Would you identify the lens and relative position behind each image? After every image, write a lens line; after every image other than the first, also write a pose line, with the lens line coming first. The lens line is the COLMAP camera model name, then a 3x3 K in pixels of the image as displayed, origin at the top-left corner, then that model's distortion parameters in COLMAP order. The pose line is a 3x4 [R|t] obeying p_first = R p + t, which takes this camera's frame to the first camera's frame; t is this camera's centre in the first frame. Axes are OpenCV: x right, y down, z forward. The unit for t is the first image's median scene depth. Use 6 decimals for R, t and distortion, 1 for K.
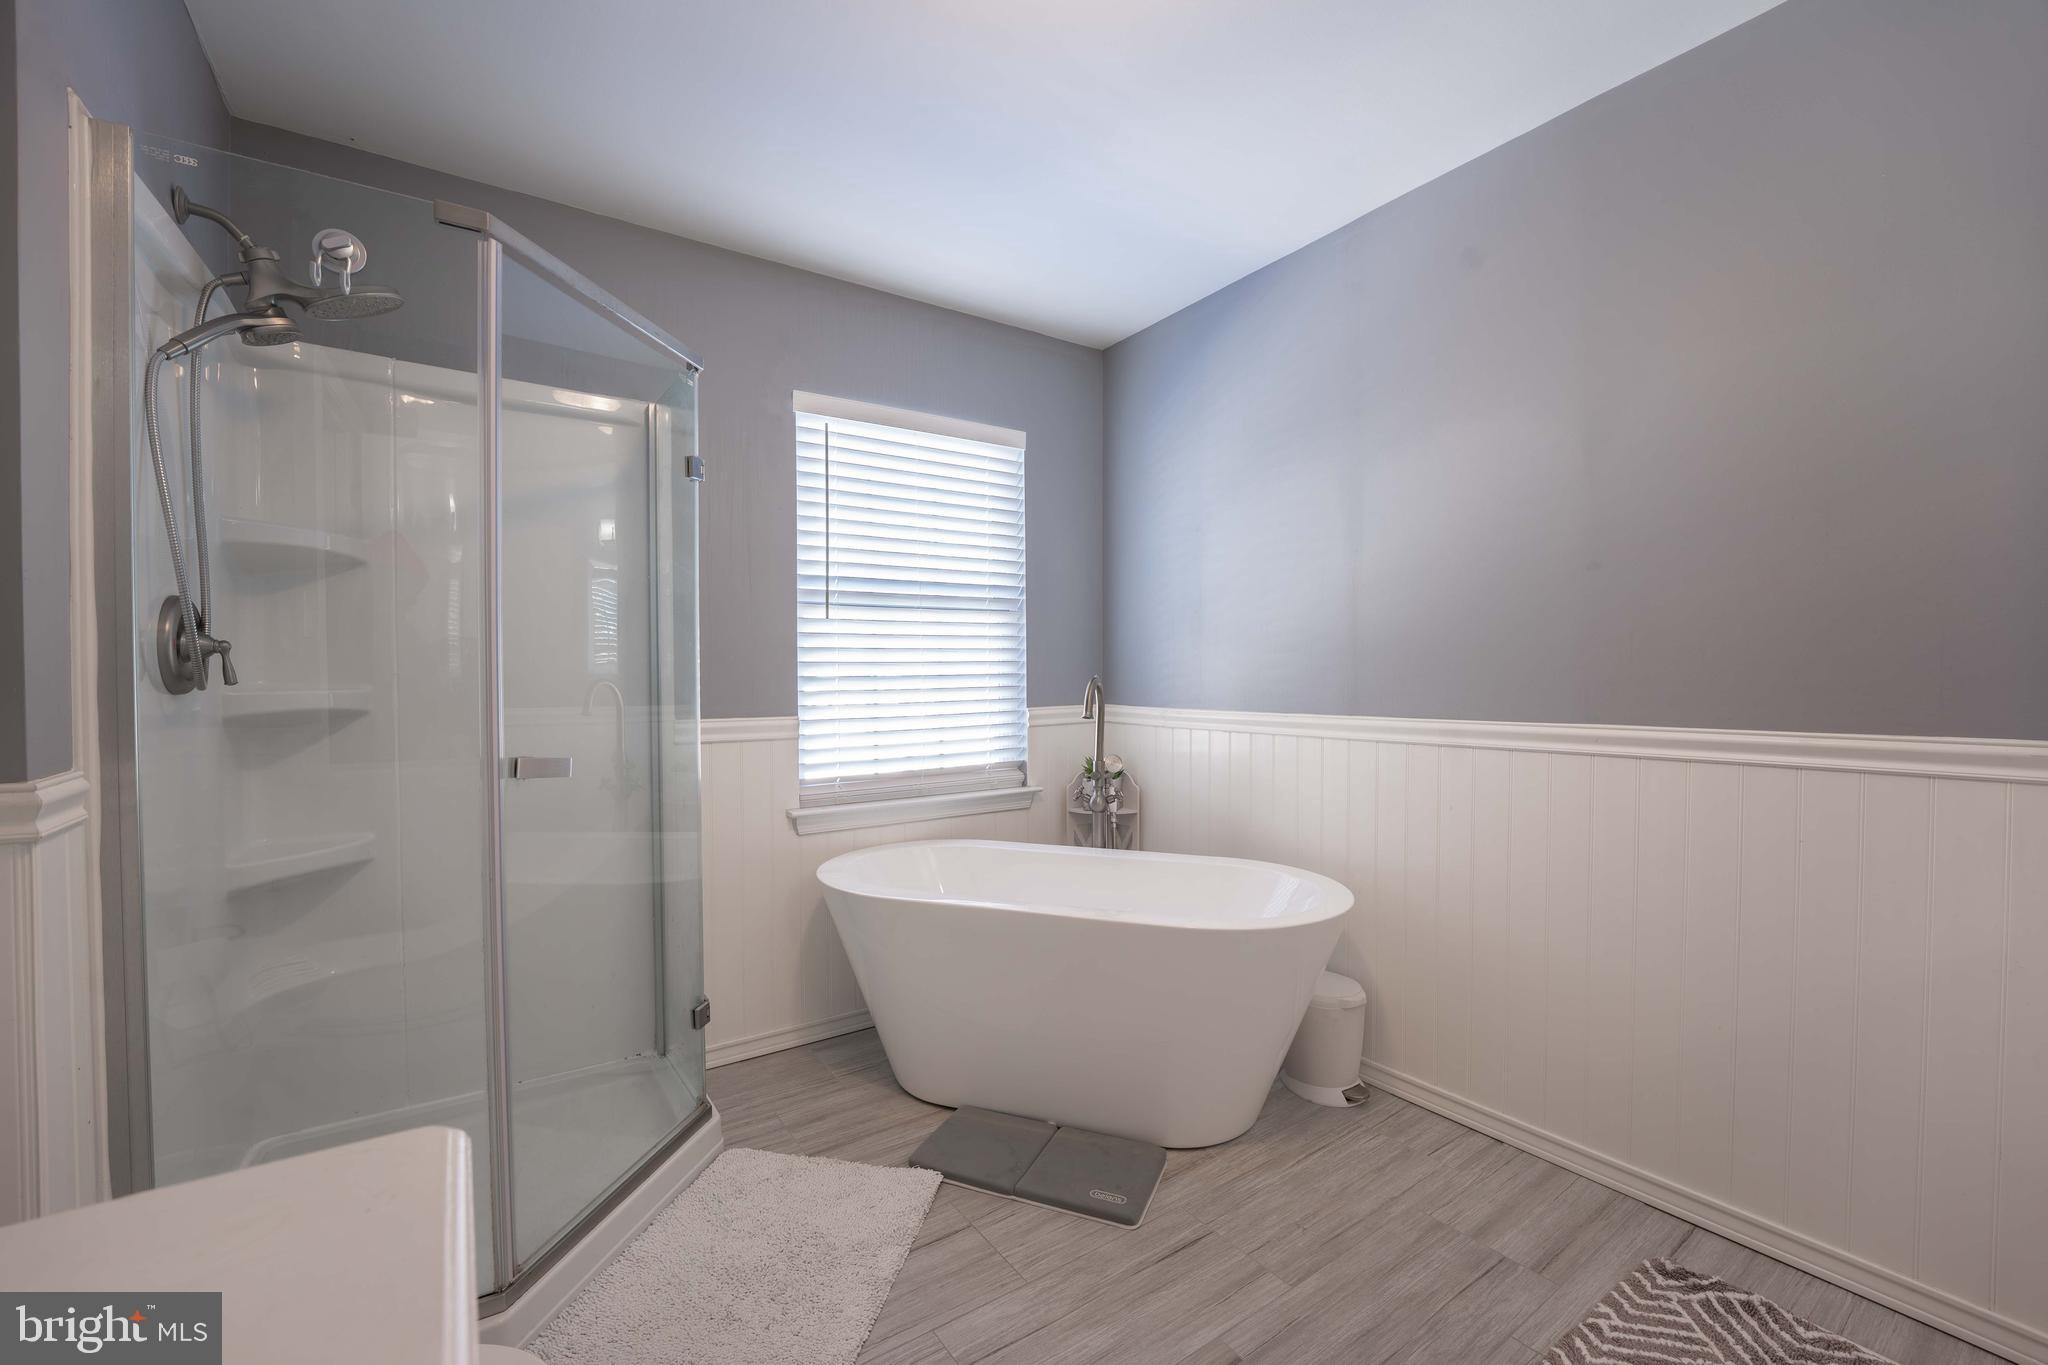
lens RADIAL K [[852.4, 0, 1024.9], [0, 852.4, 685.9], [0, 0, 1]] dist [-0.009371, 0.001570]
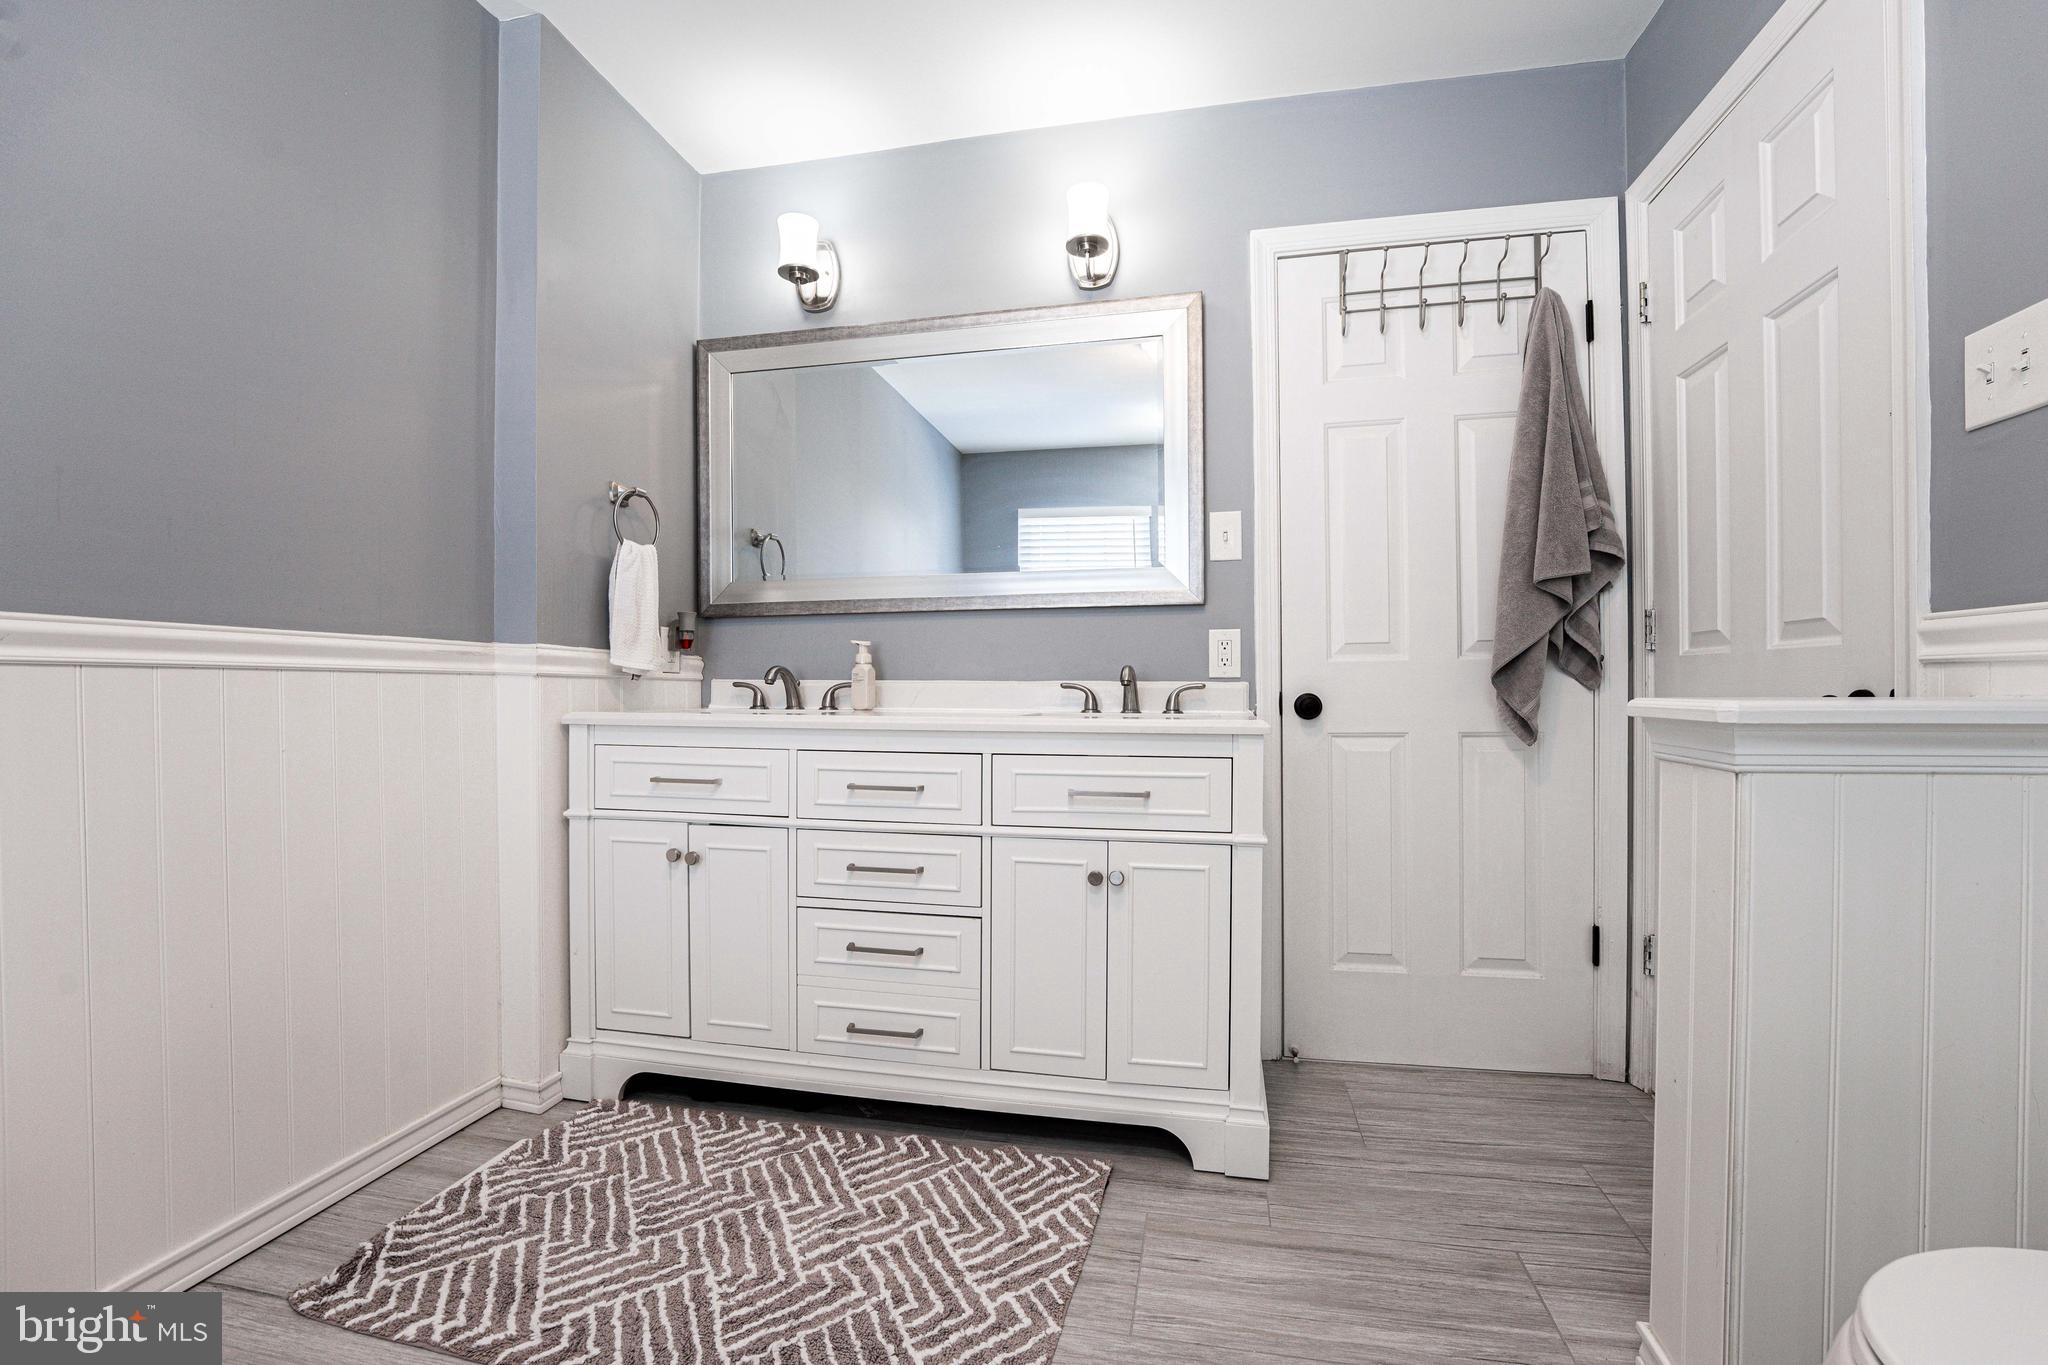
lens RADIAL K [[852.4, 0, 1029.3], [0, 852.4, 688.2], [0, 0, 1]] dist [-0.009371, 0.001570]
pose [[-0.692704, 0.009506, 0.721159, -0.304428], [0.008752, 0.999950, -0.004775, 0.134684], [-0.721169, 0.003004, -0.692753, 1.120576]]
